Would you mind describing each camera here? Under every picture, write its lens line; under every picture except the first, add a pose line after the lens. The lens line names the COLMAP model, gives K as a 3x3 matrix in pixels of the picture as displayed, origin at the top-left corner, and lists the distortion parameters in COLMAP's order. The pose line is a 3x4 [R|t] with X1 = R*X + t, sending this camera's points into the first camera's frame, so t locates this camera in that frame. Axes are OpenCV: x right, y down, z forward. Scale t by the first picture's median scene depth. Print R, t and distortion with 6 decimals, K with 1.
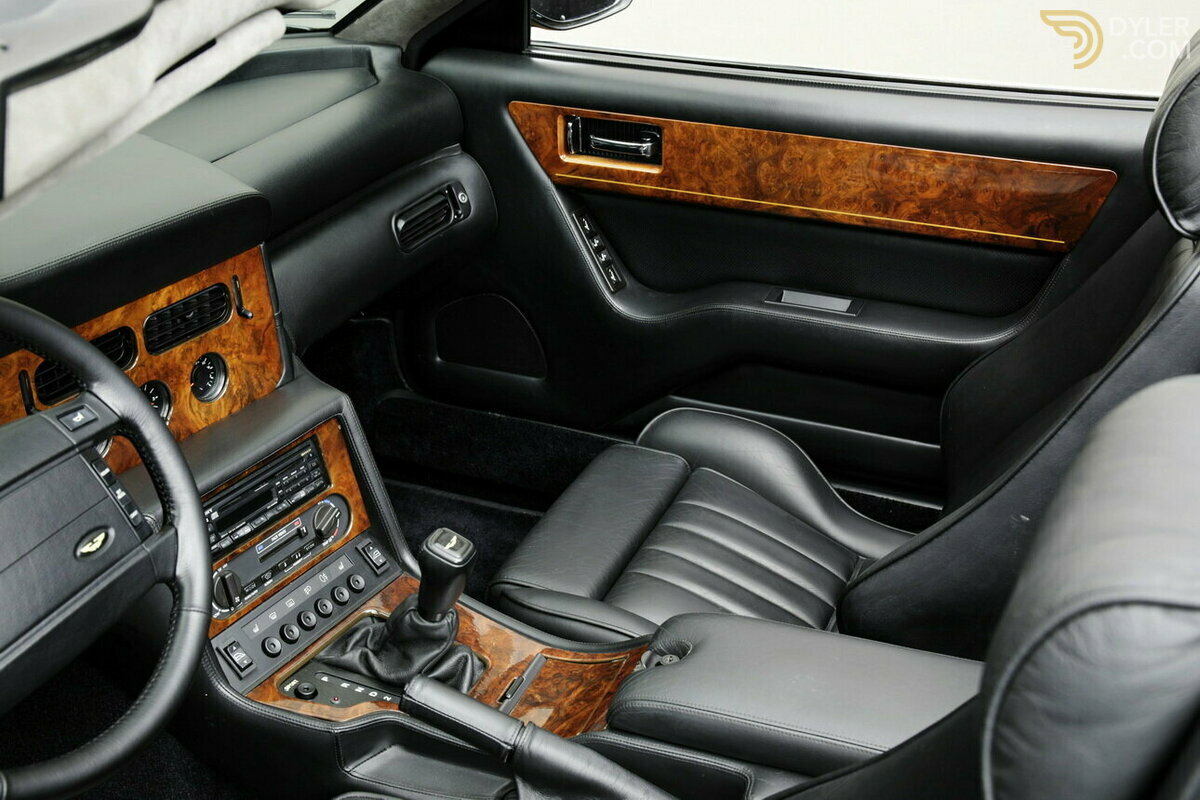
lens RADIAL K [[1575.6, 0, 600.0], [0, 1575.6, 400.0], [0, 0, 1]] dist [0.001748, 0.307136]
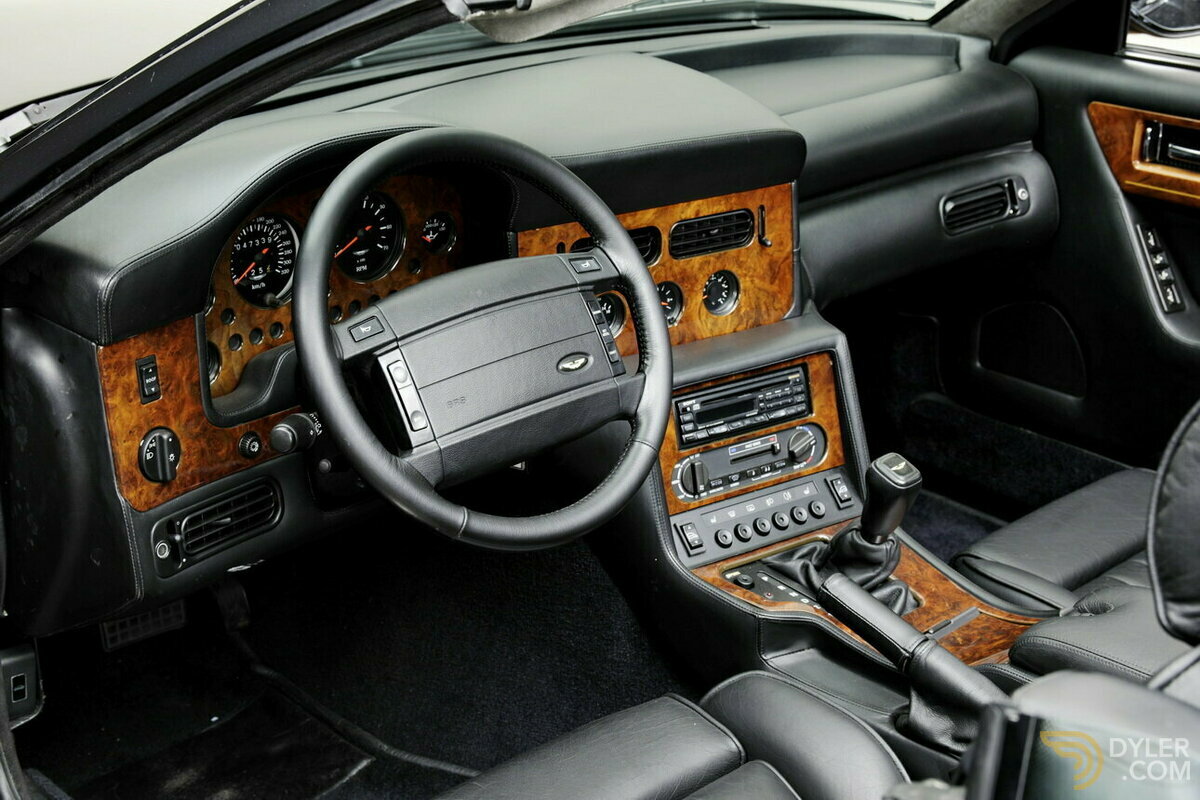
lens RADIAL K [[1876.8, 0, 600.0], [0, 1876.8, 400.0], [0, 0, 1]] dist [0.014384, 1.007121]
pose [[0.913515, 0.166145, -0.371329, 0.164103], [-0.196121, 0.979584, -0.044183, 0.127713], [0.356407, 0.113188, 0.927449, -0.217123]]
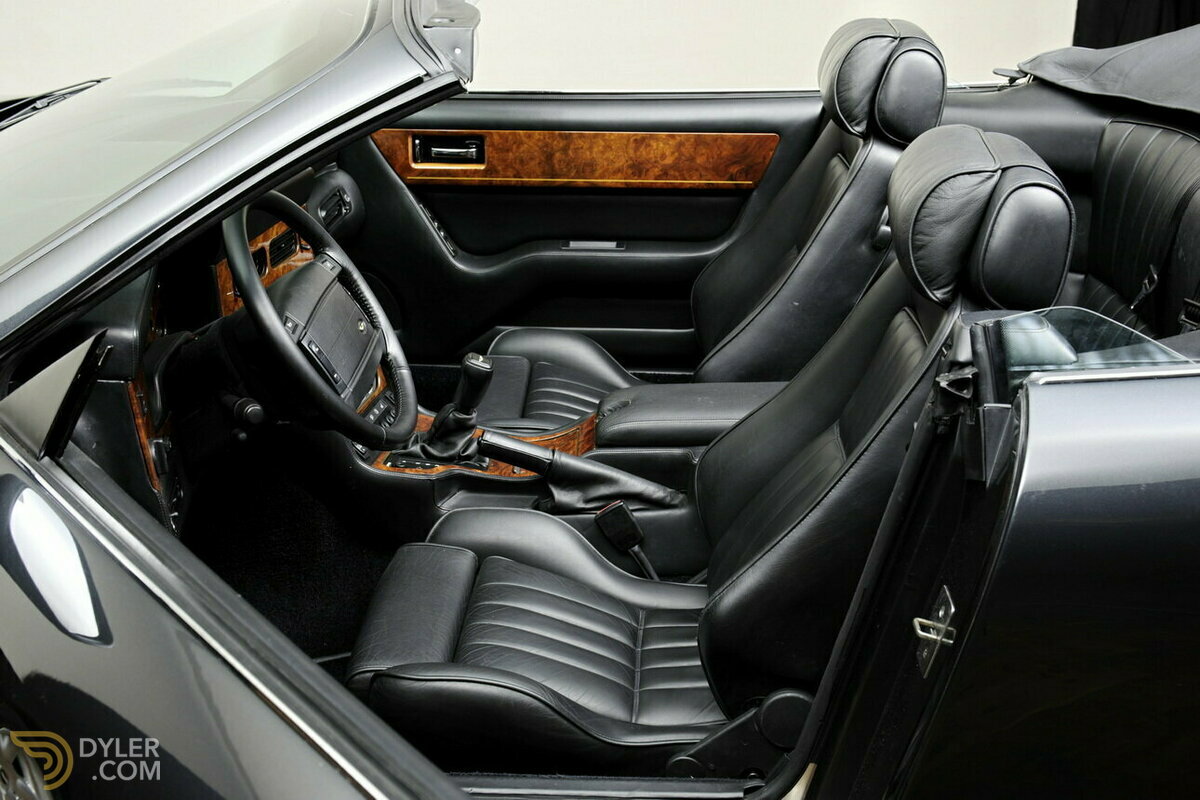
lens RADIAL K [[1715.7, 0, 600.0], [0, 1715.7, 400.0], [0, 0, 1]] dist [0.006763, 0.005315]
pose [[0.932661, -0.117003, 0.341252, -0.533005], [0.153389, 0.984793, -0.081573, 0.267326], [-0.326519, 0.128424, 0.936425, -0.632780]]
